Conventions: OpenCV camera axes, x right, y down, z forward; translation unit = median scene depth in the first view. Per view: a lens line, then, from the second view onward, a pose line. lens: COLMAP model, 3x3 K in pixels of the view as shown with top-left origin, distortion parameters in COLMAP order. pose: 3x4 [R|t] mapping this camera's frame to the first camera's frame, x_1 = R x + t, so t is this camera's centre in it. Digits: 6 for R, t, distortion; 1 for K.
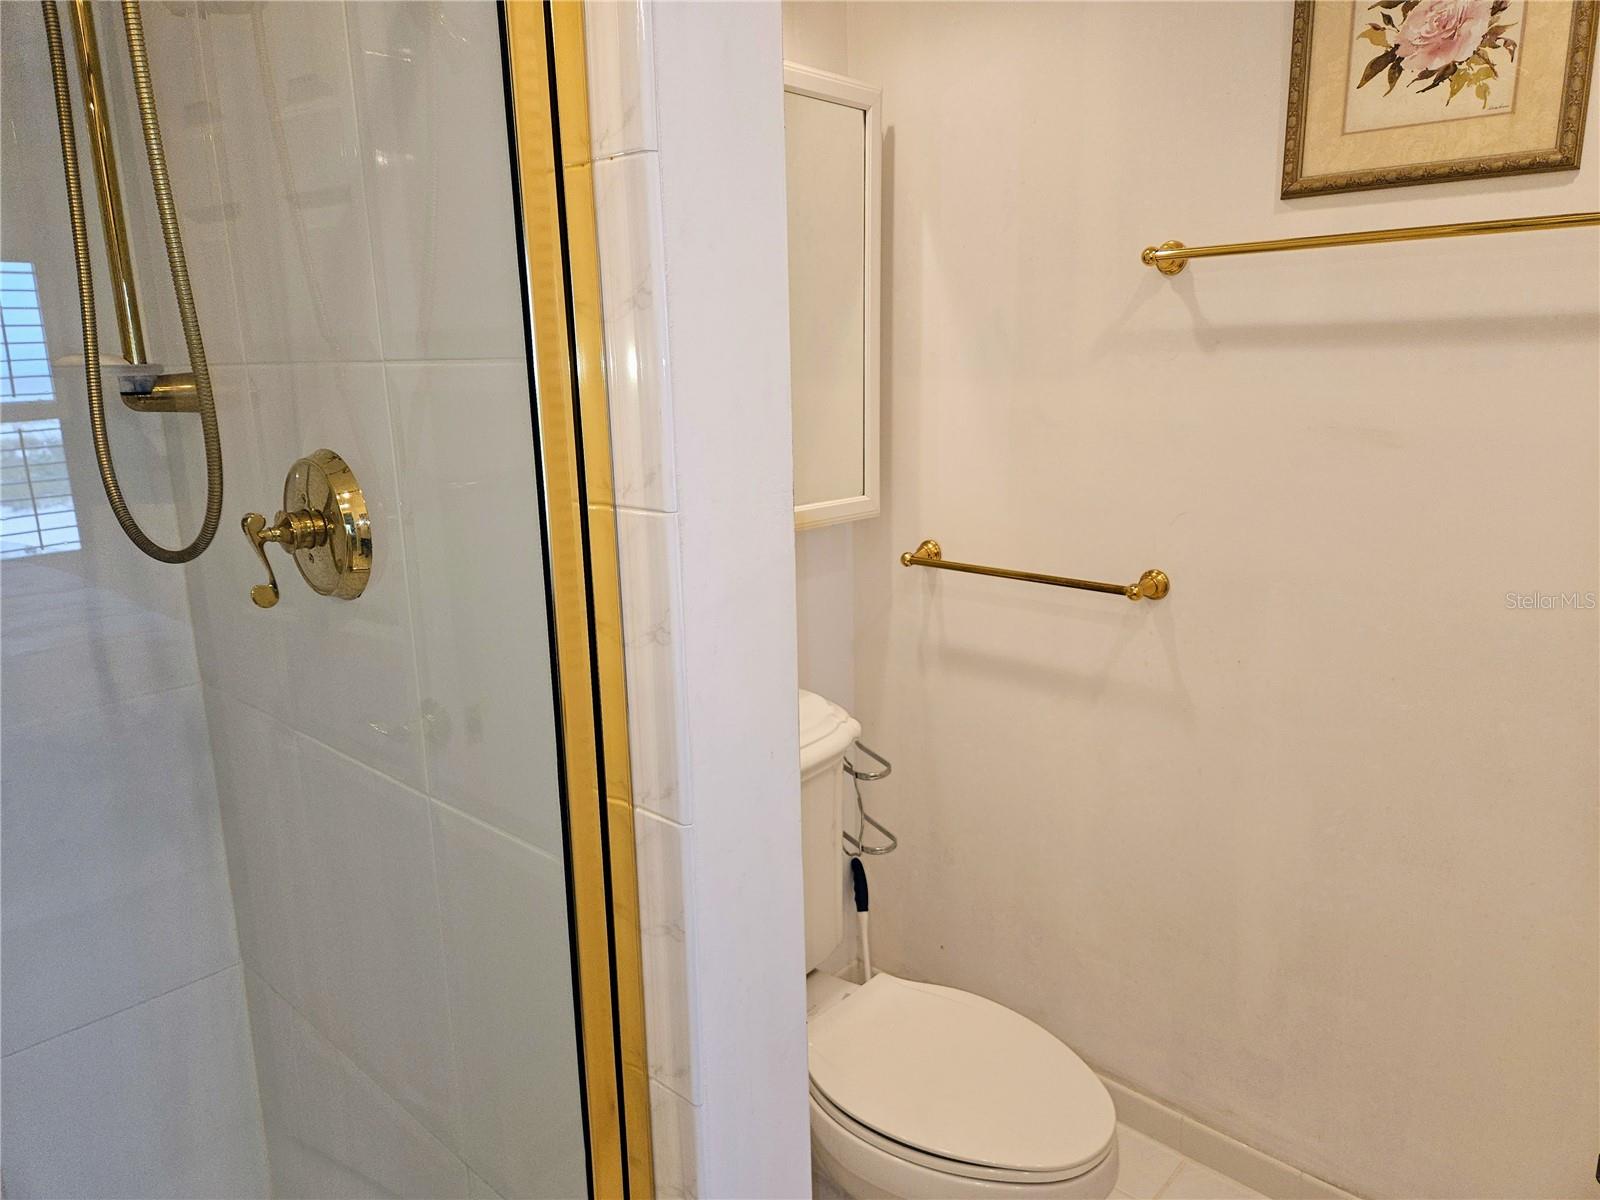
lens RADIAL K [[1058.1, 0, 785.8], [0, 1058.1, 597.7], [0, 0, 1]] dist [0.079407, -0.065030]
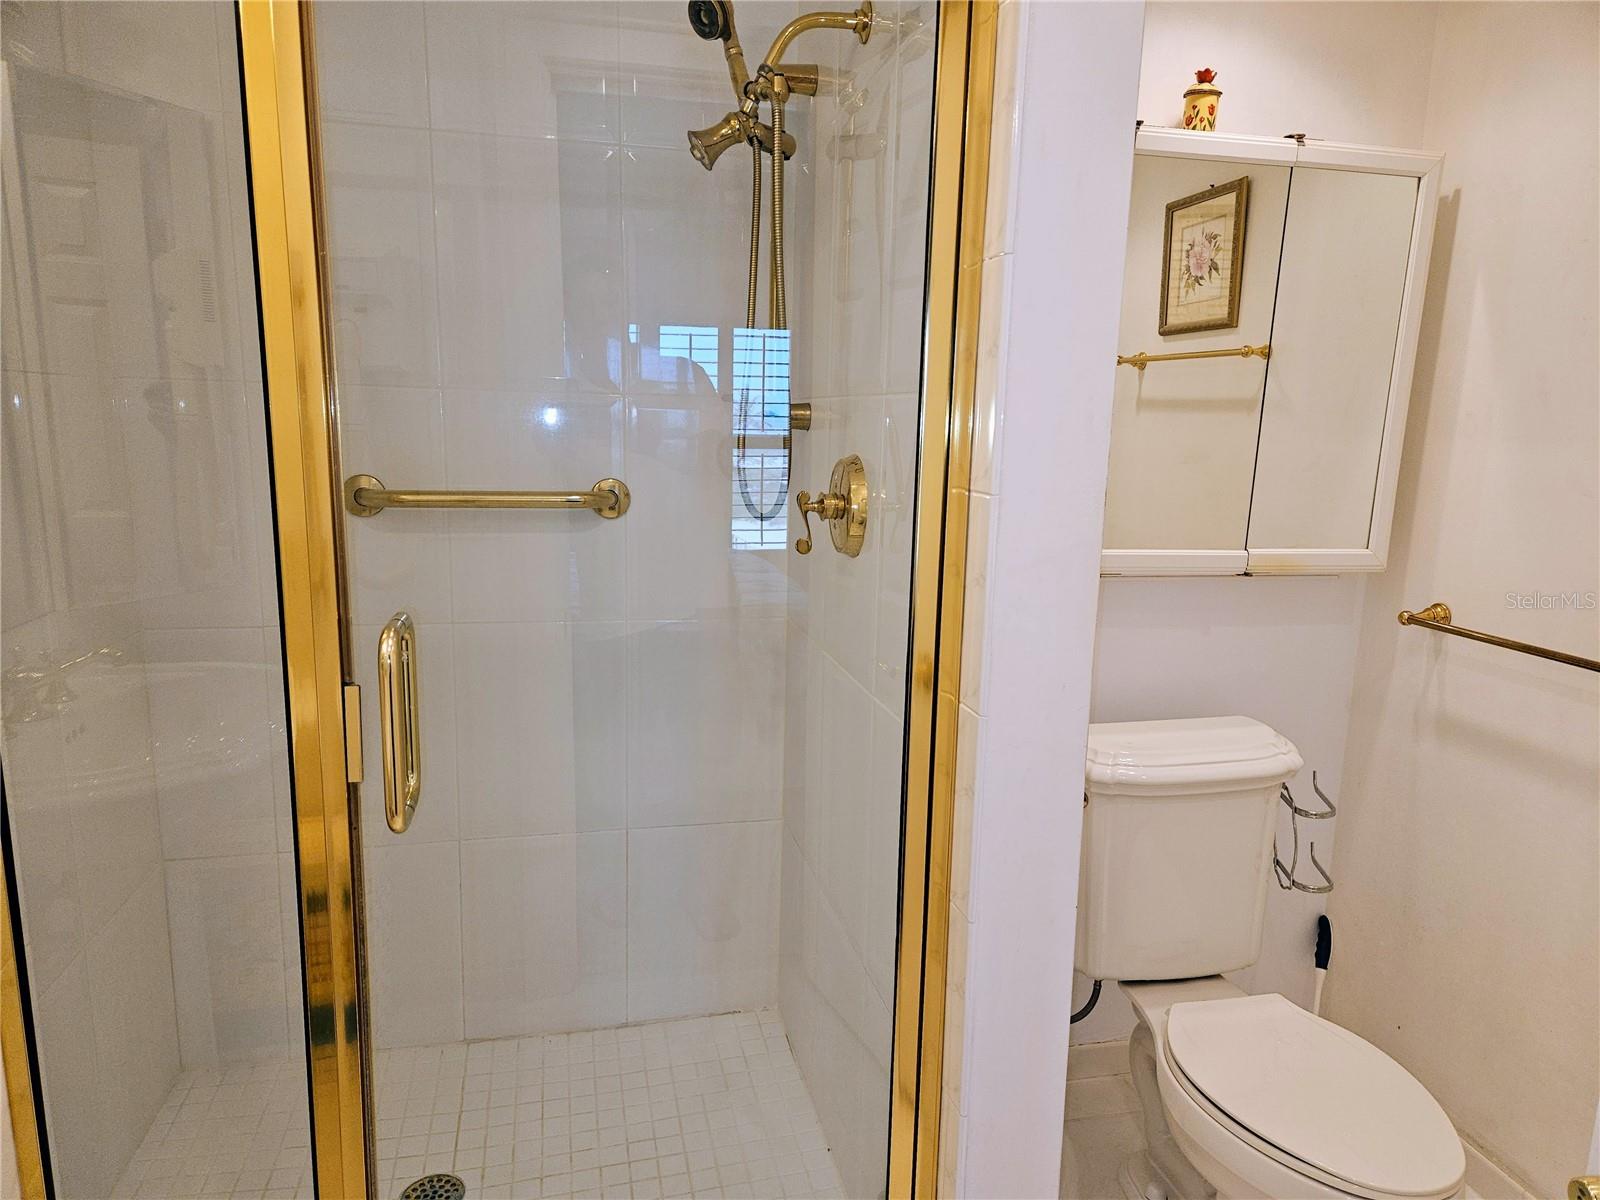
lens RADIAL K [[1058.1, 0, 810.1], [0, 1058.1, 609.4], [0, 0, 1]] dist [0.079407, -0.065030]
pose [[0.846500, 0.150671, -0.510623, 0.171580], [-0.164093, 0.986262, 0.018989, 0.031365], [0.506470, 0.067716, 0.859595, -0.162122]]
